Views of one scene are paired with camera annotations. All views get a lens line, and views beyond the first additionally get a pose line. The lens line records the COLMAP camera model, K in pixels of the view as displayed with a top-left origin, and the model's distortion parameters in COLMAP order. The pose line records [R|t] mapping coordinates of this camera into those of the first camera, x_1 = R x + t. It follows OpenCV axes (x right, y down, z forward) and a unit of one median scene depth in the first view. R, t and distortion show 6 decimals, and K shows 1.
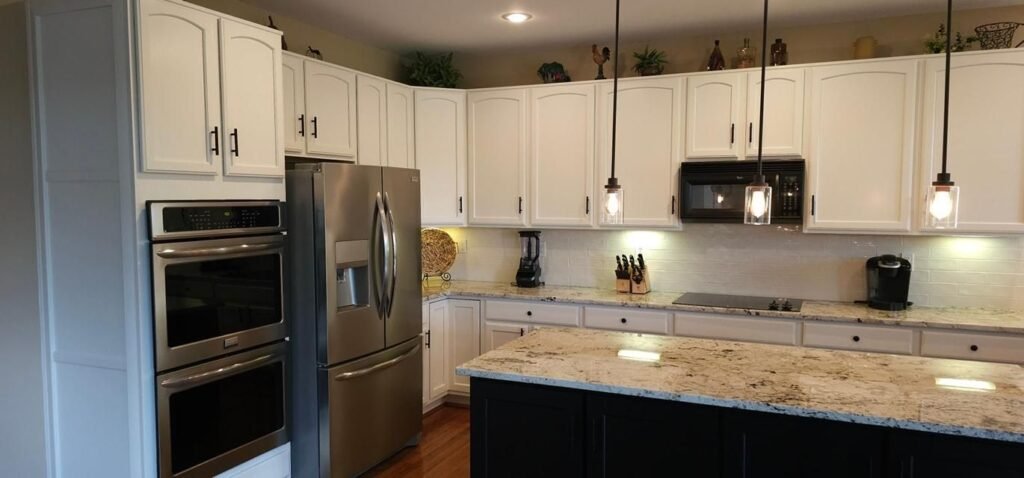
lens RADIAL K [[676.2, 0, 510.1], [0, 676.2, 242.3], [0, 0, 1]] dist [0.001336, -0.007271]
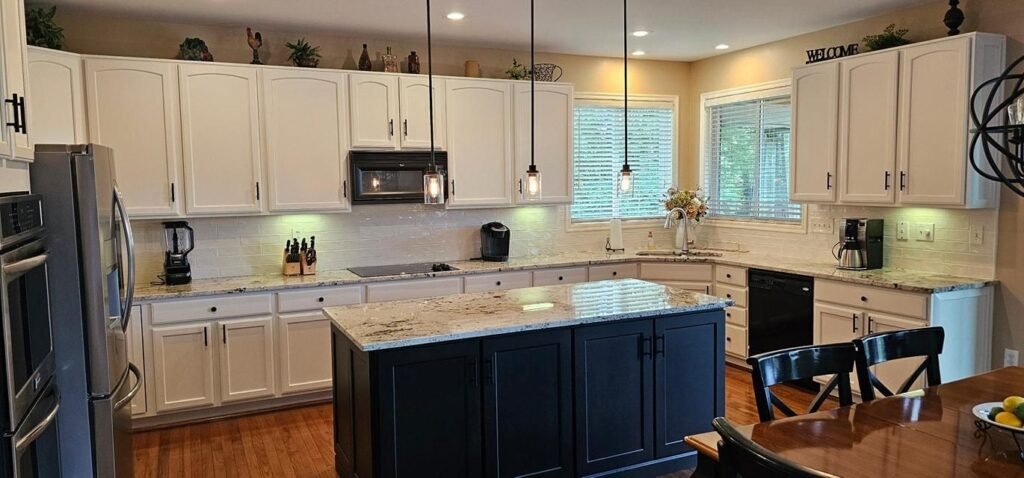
lens RADIAL K [[676.2, 0, 511.0], [0, 676.2, 236.4], [0, 0, 1]] dist [0.001336, -0.007271]
pose [[0.619342, -0.072432, 0.781773, -0.457589], [0.064764, 0.997055, 0.041070, -0.006420], [-0.782446, 0.025195, 0.622209, 0.104898]]
